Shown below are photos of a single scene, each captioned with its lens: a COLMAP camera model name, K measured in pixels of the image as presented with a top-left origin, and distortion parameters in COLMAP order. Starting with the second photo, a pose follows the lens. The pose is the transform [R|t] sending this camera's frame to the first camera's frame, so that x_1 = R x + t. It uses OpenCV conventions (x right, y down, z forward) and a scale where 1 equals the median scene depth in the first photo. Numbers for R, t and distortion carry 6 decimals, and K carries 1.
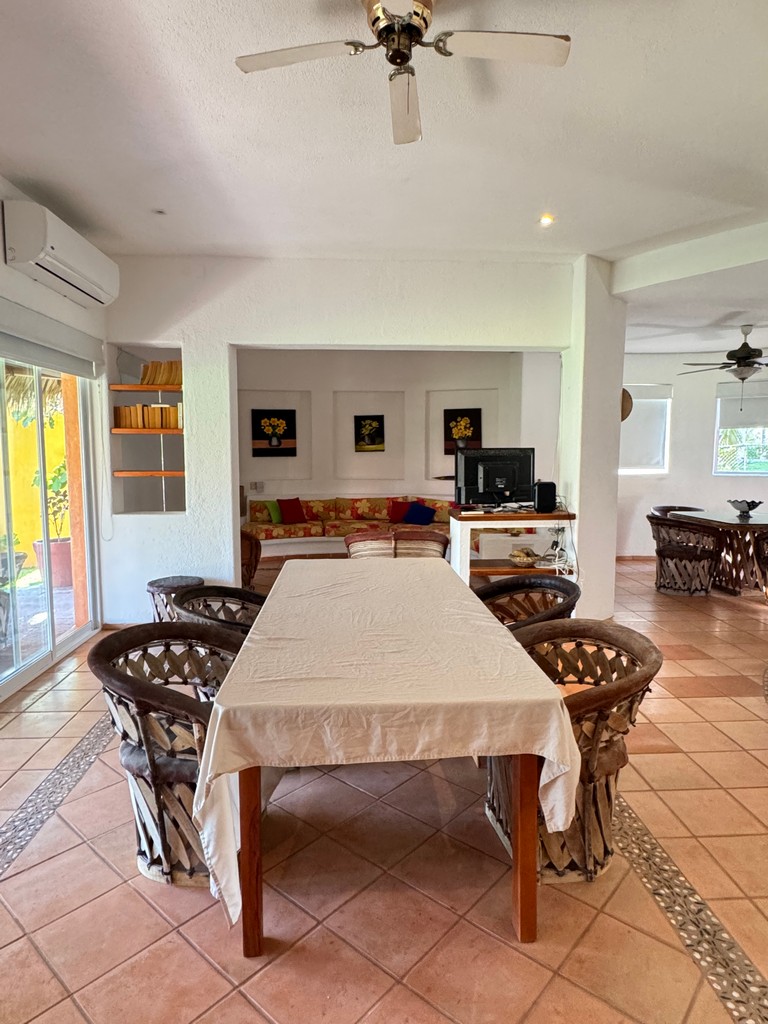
lens RADIAL K [[620.5, 0, 389.0], [0, 620.5, 510.6], [0, 0, 1]] dist [0.002658, 0.000791]
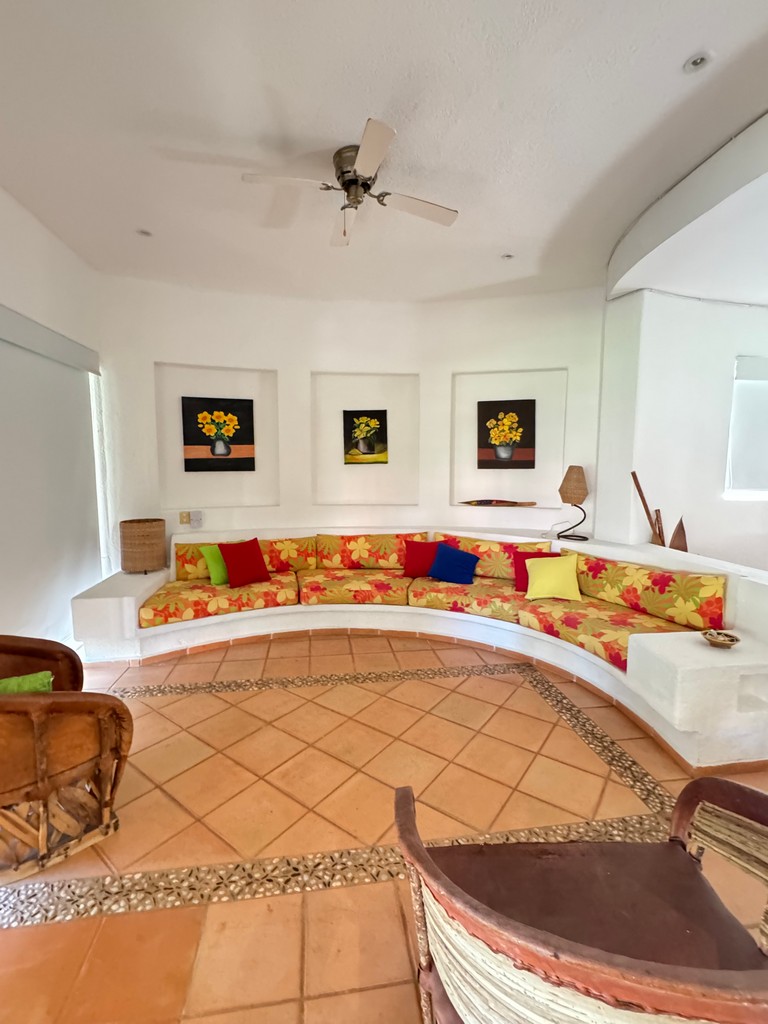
lens RADIAL K [[459.7, 0, 383.2], [0, 459.7, 508.4], [0, 0, 1]] dist [-0.000958, -0.000682]
pose [[0.996289, -0.006140, 0.085851, -0.057404], [0.005970, 0.999980, 0.002237, -0.048944], [-0.085863, -0.001716, 0.996305, 0.514136]]
